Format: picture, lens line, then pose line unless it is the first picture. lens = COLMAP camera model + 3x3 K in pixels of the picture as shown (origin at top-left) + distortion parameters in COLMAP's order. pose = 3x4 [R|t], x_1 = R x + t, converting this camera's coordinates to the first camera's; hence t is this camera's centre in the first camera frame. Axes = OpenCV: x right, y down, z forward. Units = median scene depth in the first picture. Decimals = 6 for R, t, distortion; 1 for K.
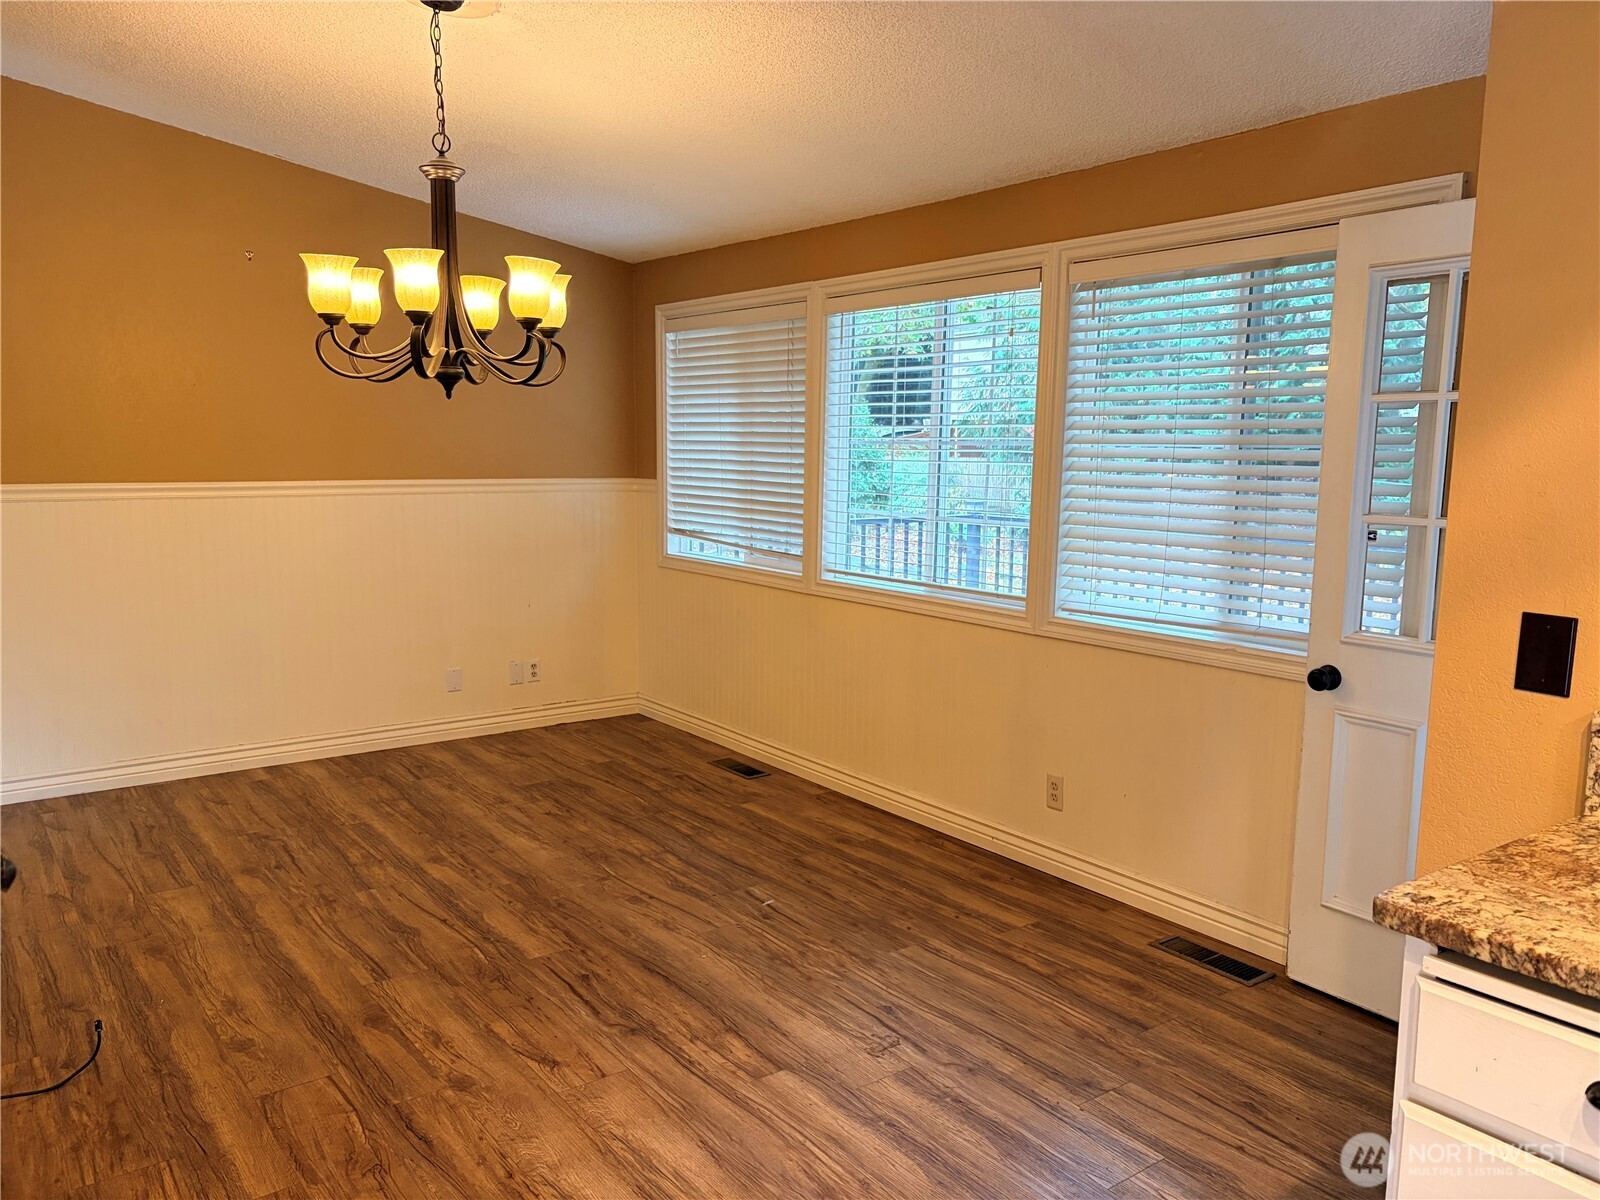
lens RADIAL K [[1203.8, 0, 801.1], [0, 1203.8, 601.3], [0, 0, 1]] dist [0.004325, 0.003908]
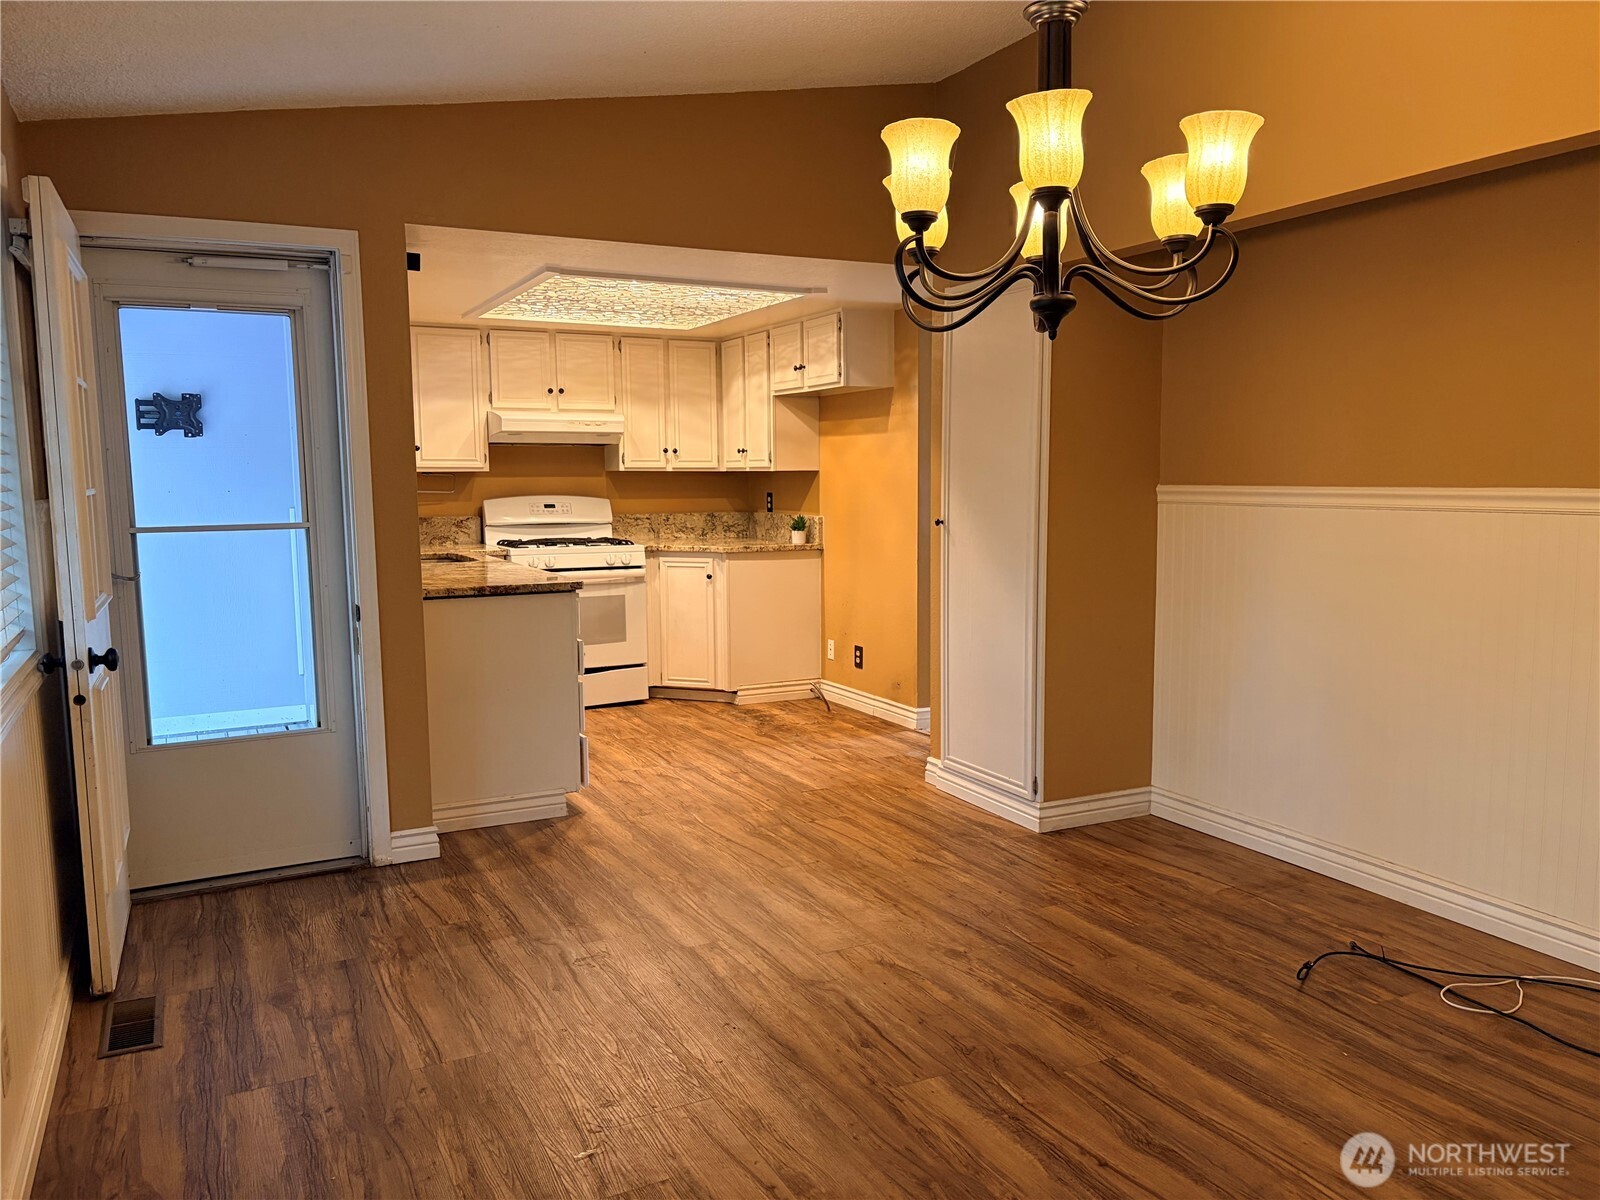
lens RADIAL K [[1203.8, 0, 799.1], [0, 1203.8, 604.5], [0, 0, 1]] dist [0.004325, 0.003908]
pose [[-0.985896, -0.018902, 0.166291, -0.282553], [0.021731, 0.970734, 0.239173, -0.200842], [-0.165945, 0.239414, -0.956631, 1.836267]]
